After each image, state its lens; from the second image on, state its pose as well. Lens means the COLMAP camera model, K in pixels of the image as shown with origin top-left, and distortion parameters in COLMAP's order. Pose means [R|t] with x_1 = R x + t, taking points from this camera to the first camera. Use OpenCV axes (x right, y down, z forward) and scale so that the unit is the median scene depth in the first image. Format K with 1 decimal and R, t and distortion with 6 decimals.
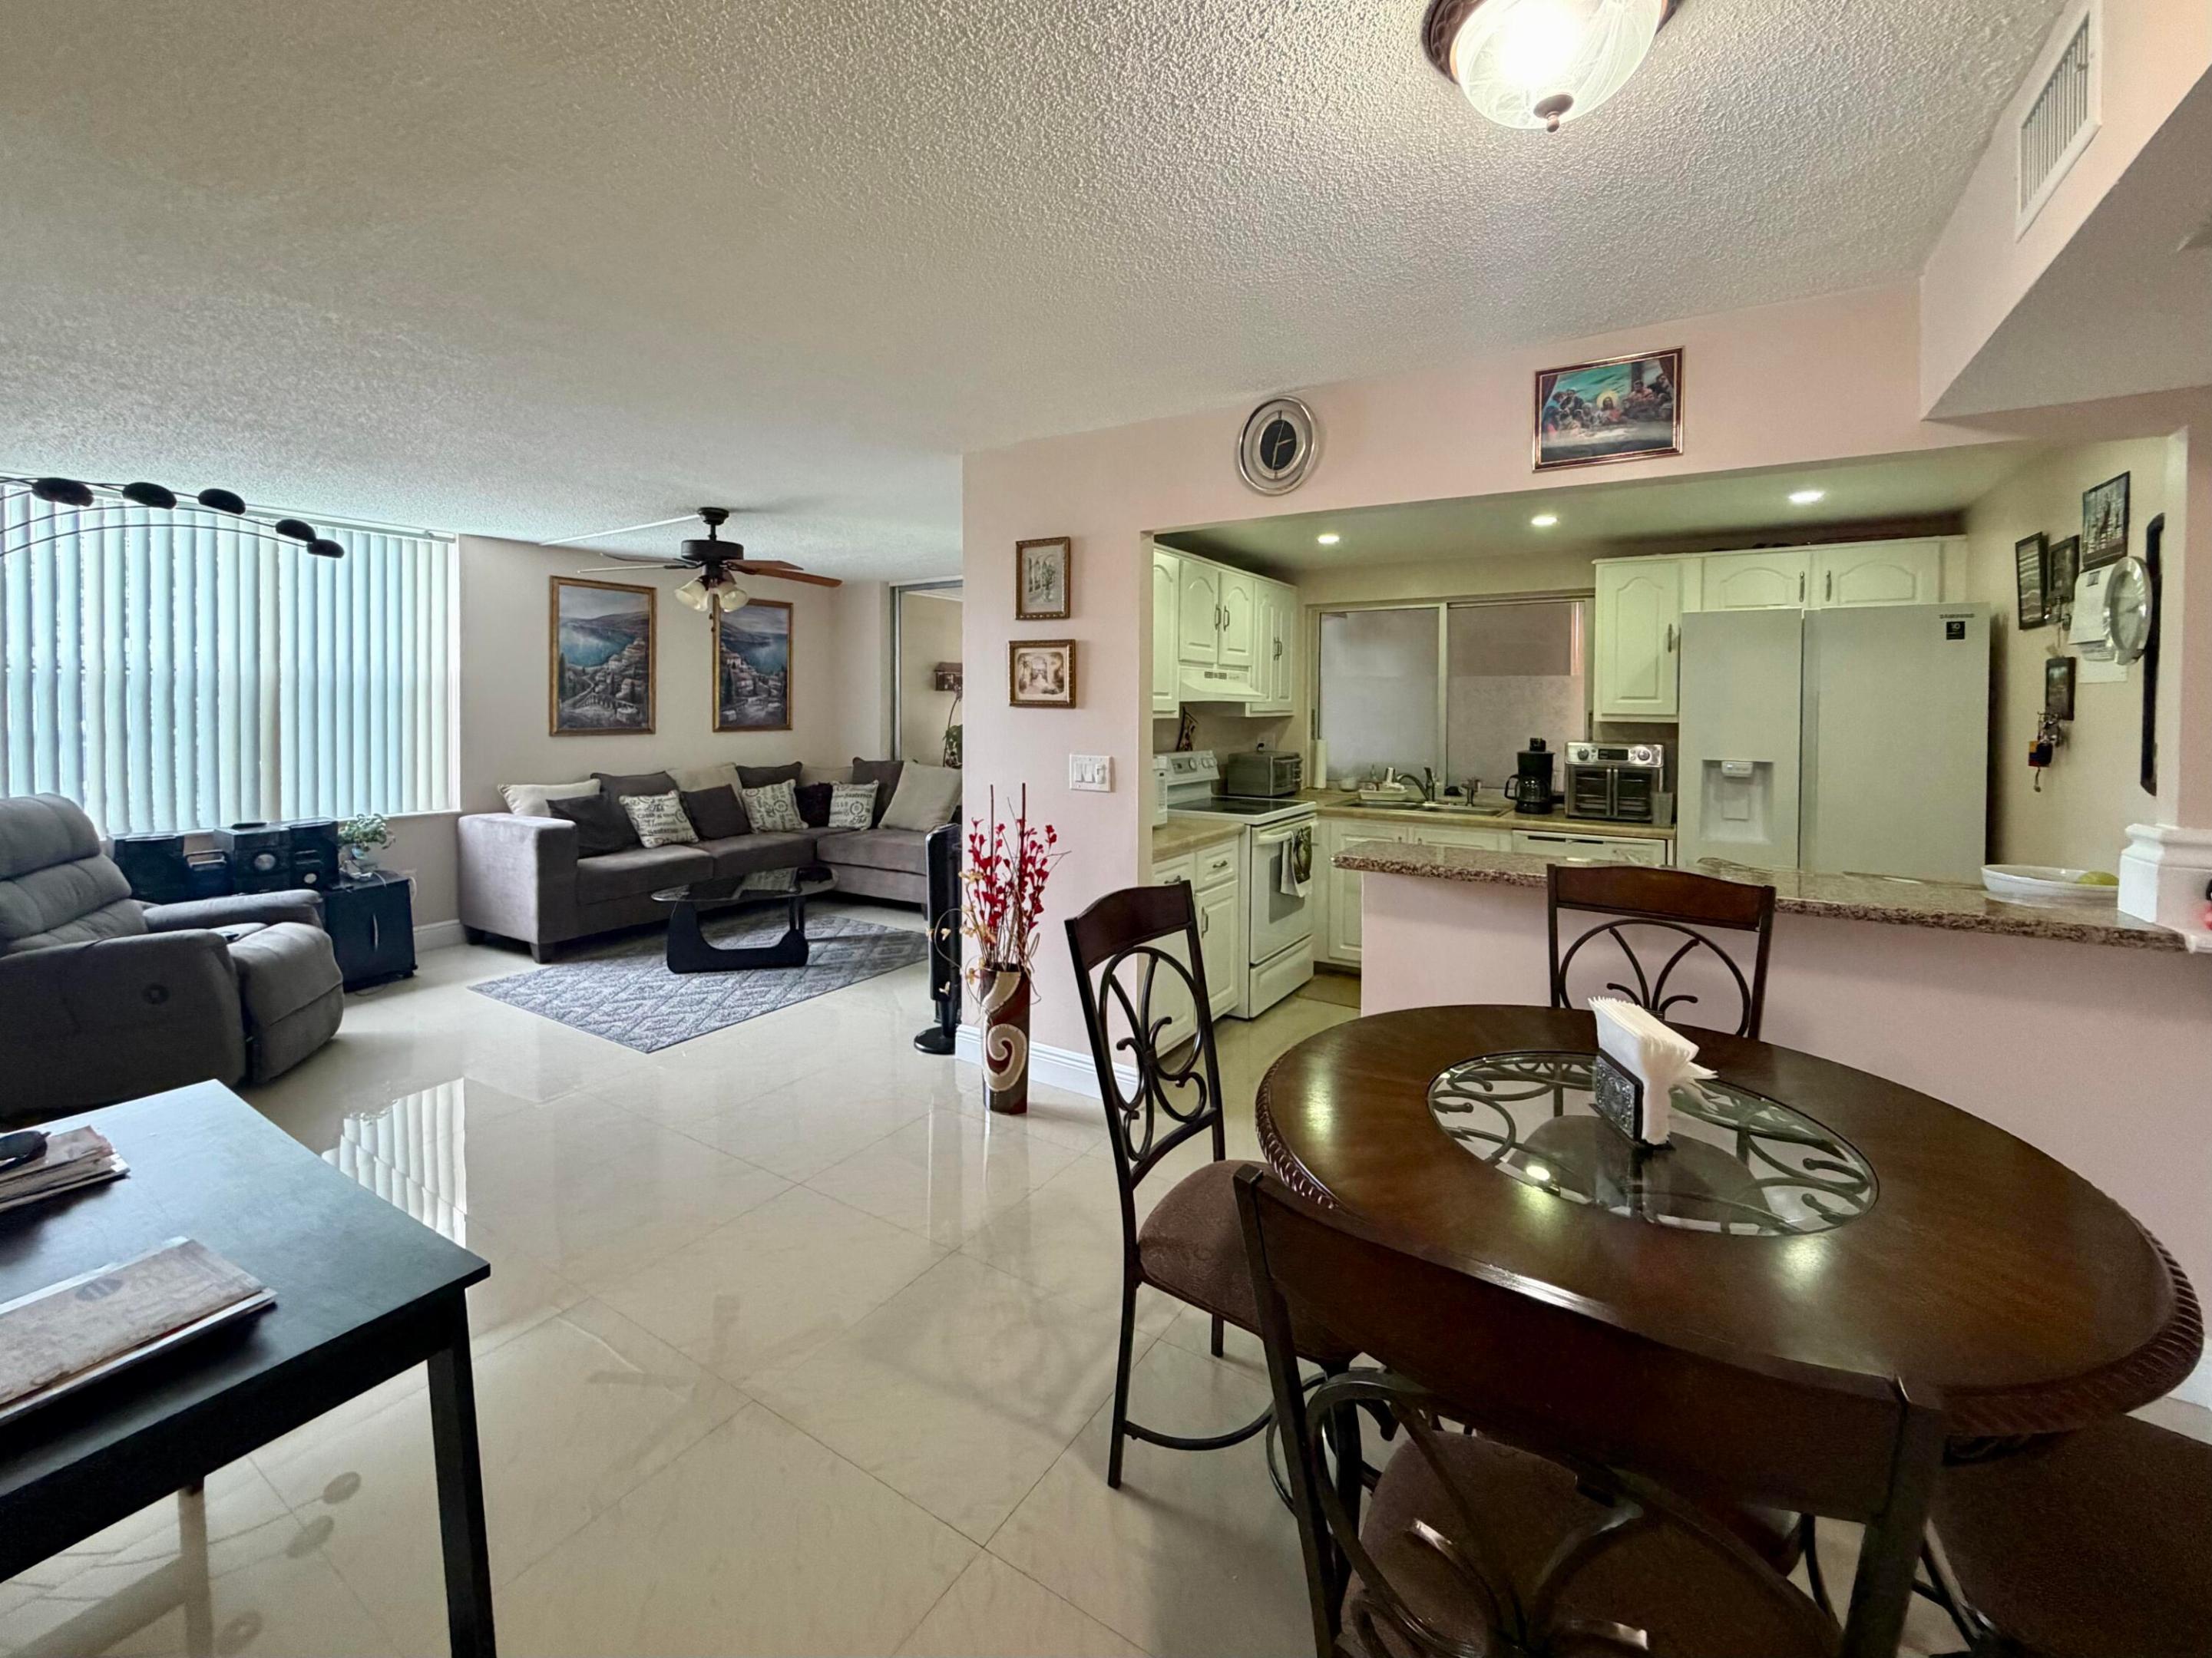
lens RADIAL K [[915.9, 0, 1109.6], [0, 915.9, 718.0], [0, 0, 1]] dist [-0.002597, 0.000276]
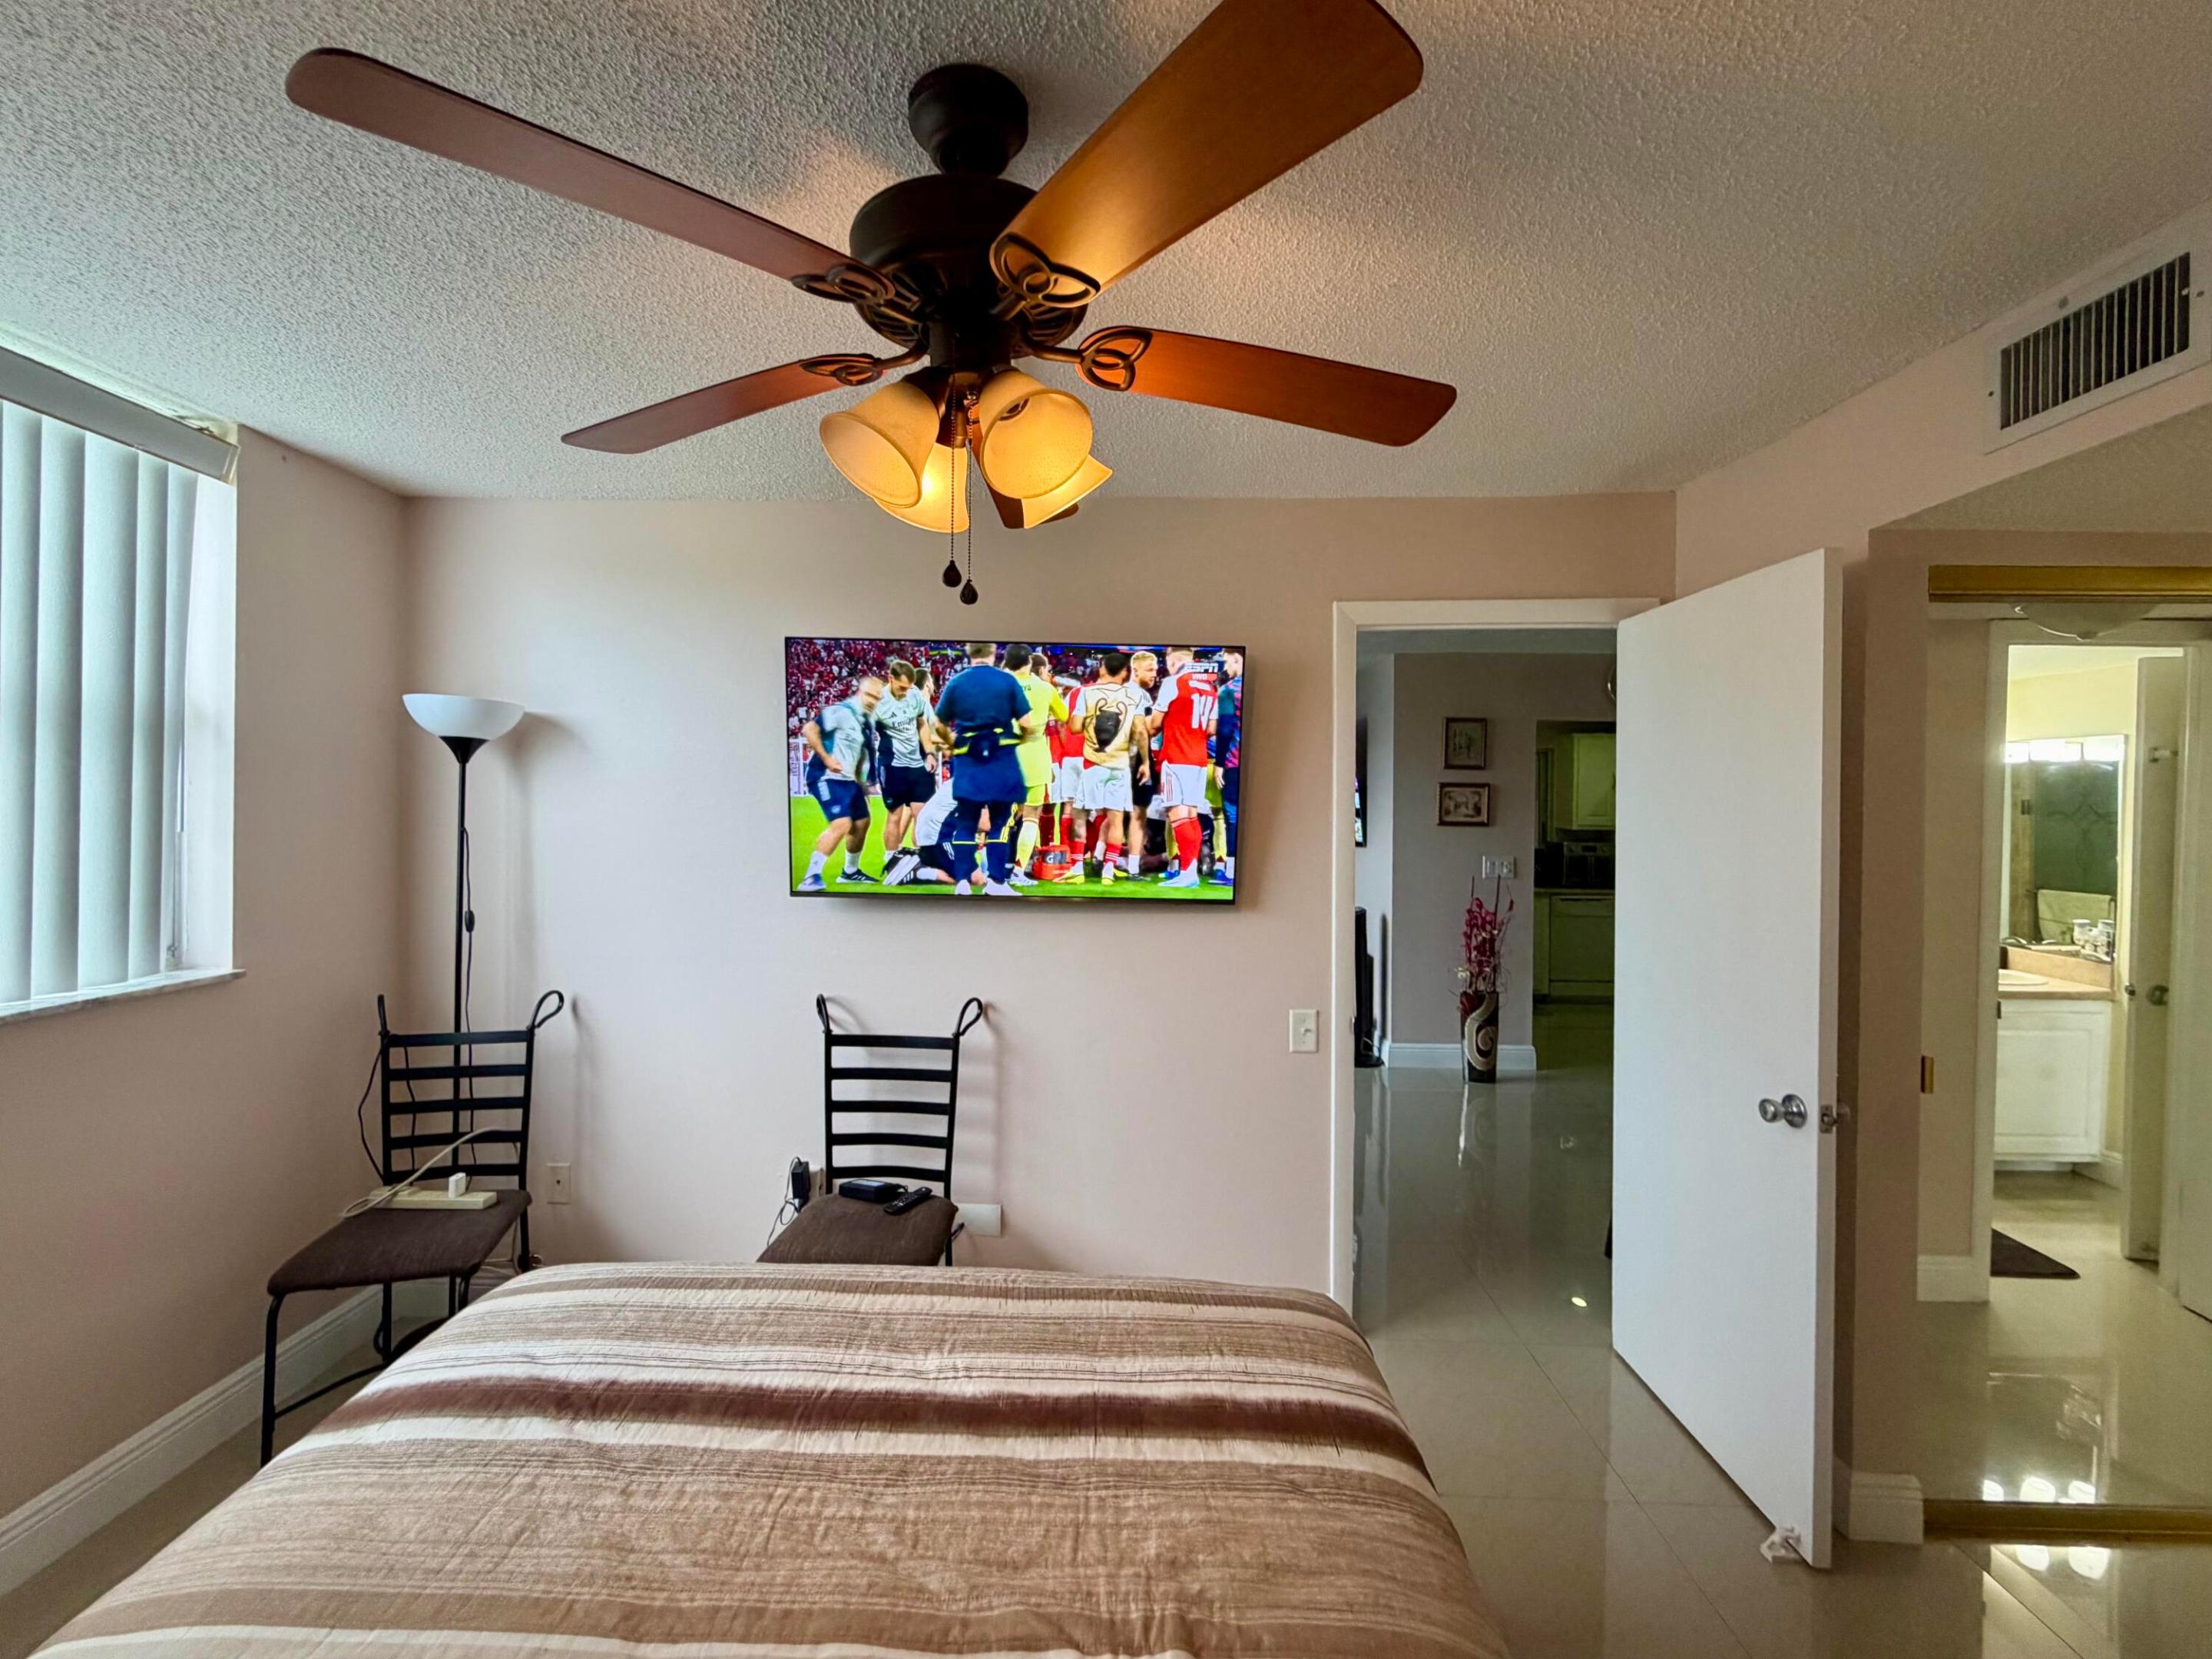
lens RADIAL K [[895.5, 0, 1082.5], [0, 895.5, 839.5], [0, 0, 1]] dist [-0.007392, 0.000035]
pose [[0.879307, -0.018646, 0.475889, -1.066786], [0.012187, 0.999787, 0.016654, -0.017024], [-0.476099, -0.008844, 0.879347, -0.022542]]
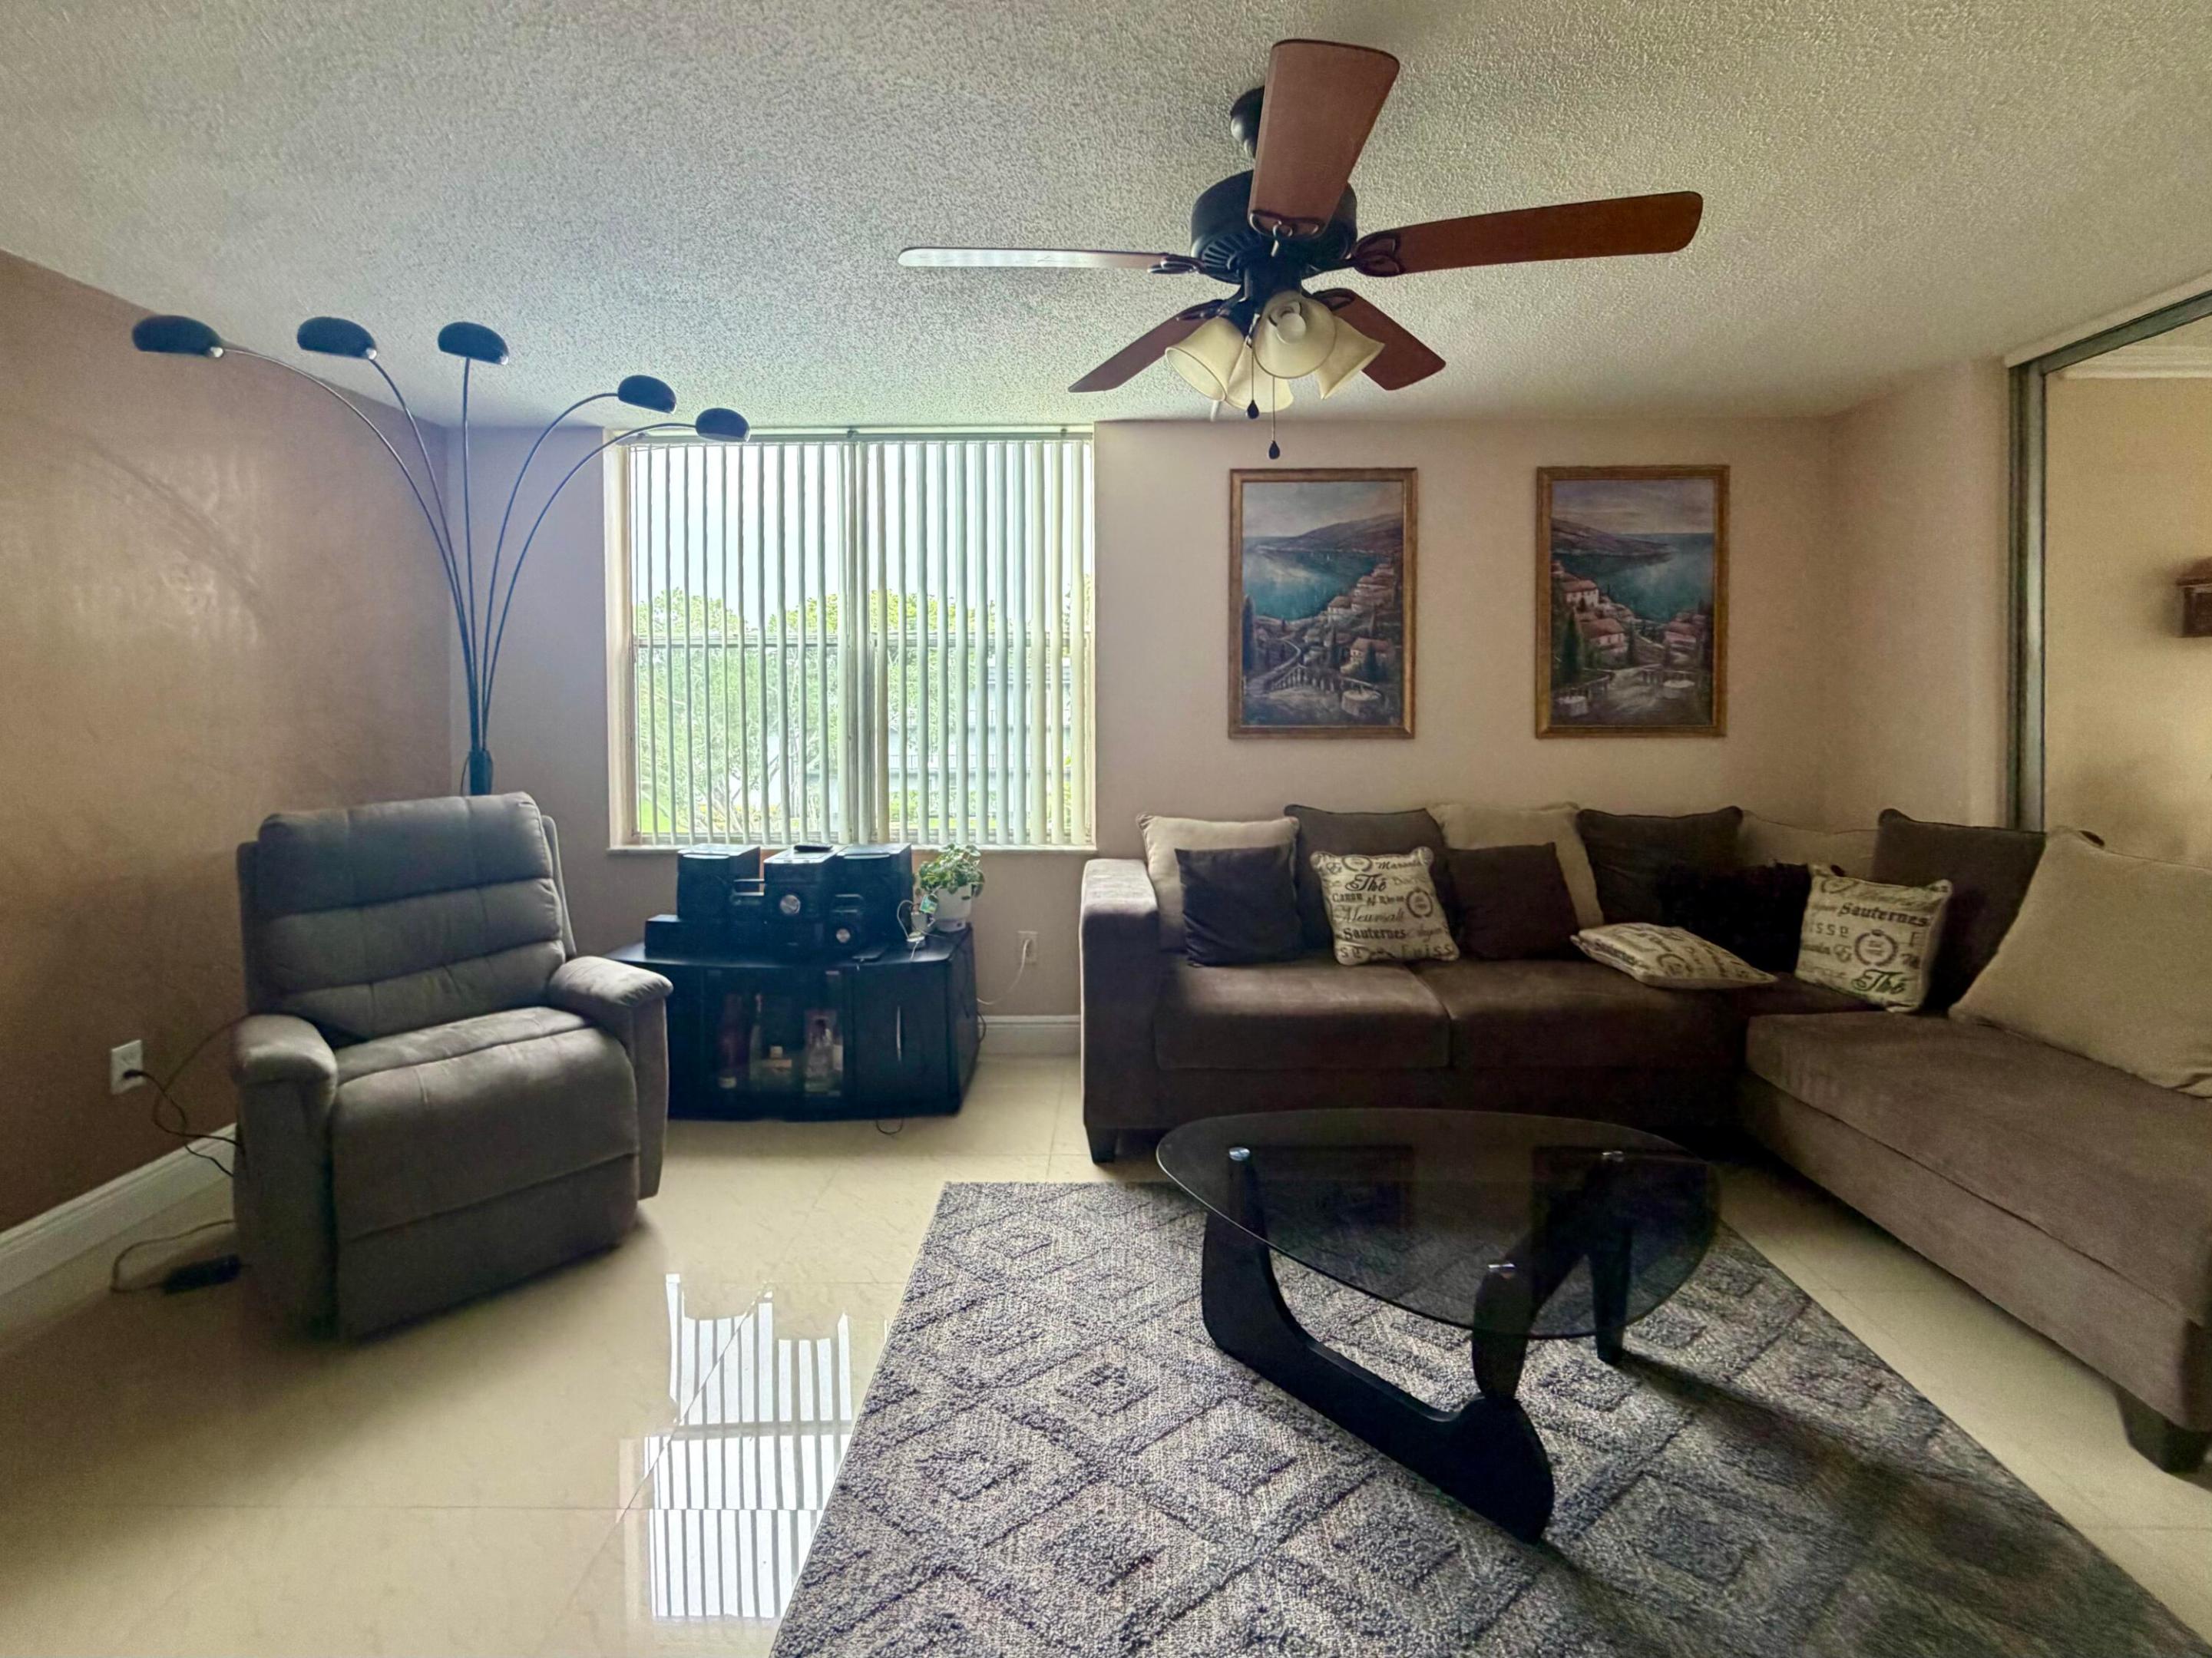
lens RADIAL K [[943.6, 0, 1111.0], [0, 943.6, 717.1], [0, 0, 1]] dist [0.000715, -0.000262]
pose [[0.515195, 0.006700, -0.857047, -0.161882], [-0.008515, 0.999960, 0.002699, 0.006553], [0.857031, 0.005907, 0.515232, 0.812432]]
